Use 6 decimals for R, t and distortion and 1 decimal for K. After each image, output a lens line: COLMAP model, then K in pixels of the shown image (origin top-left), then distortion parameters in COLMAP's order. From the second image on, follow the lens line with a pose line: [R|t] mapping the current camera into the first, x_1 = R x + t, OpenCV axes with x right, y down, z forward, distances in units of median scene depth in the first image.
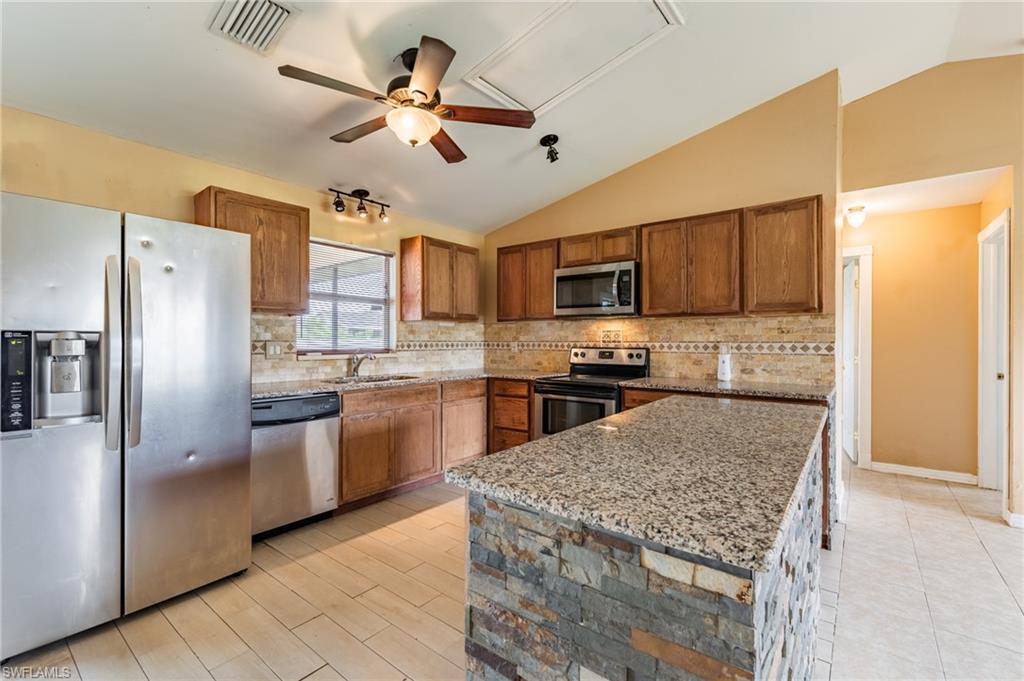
lens RADIAL K [[444.5, 0, 507.9], [0, 444.5, 340.3], [0, 0, 1]] dist [0.001542, 0.000016]
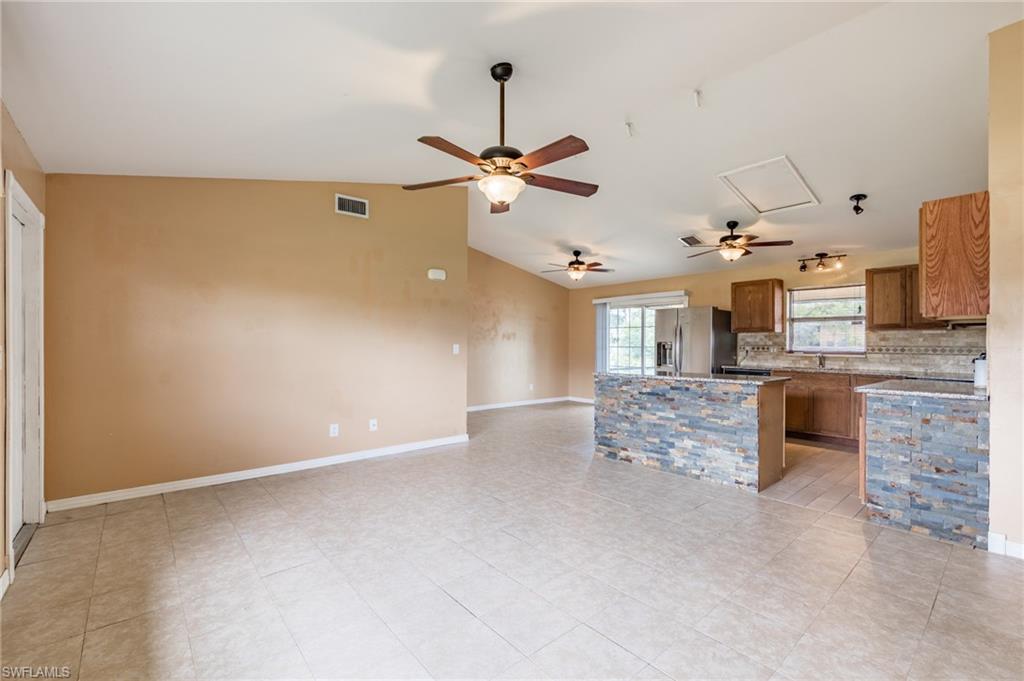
lens RADIAL K [[444.5, 0, 511.8], [0, 444.5, 342.1], [0, 0, 1]] dist [0.001542, 0.000016]
pose [[-0.190029, -0.002290, -0.981776, 1.911752], [-0.001165, 0.999997, -0.002107, -0.009823], [0.981778, 0.000744, -0.190031, 0.258930]]
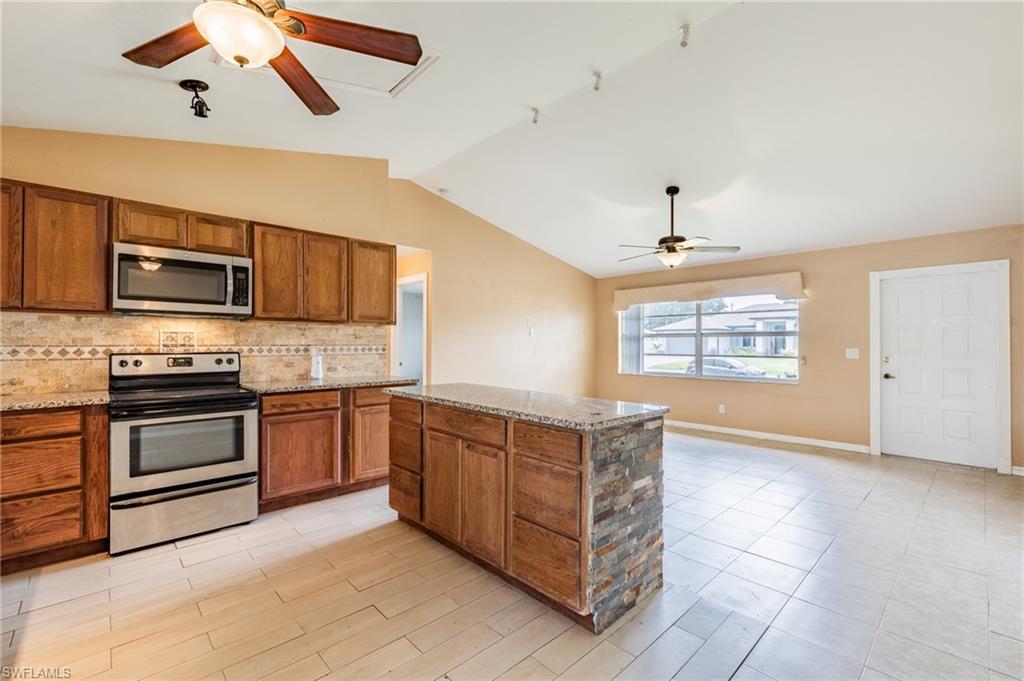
lens RADIAL K [[444.5, 0, 513.3], [0, 444.5, 342.0], [0, 0, 1]] dist [0.001542, 0.000016]
pose [[0.140576, 0.002472, 0.990067, -0.553630], [-0.000735, 0.999997, -0.002393, -0.002189], [-0.990070, -0.000392, 0.140577, 0.318240]]
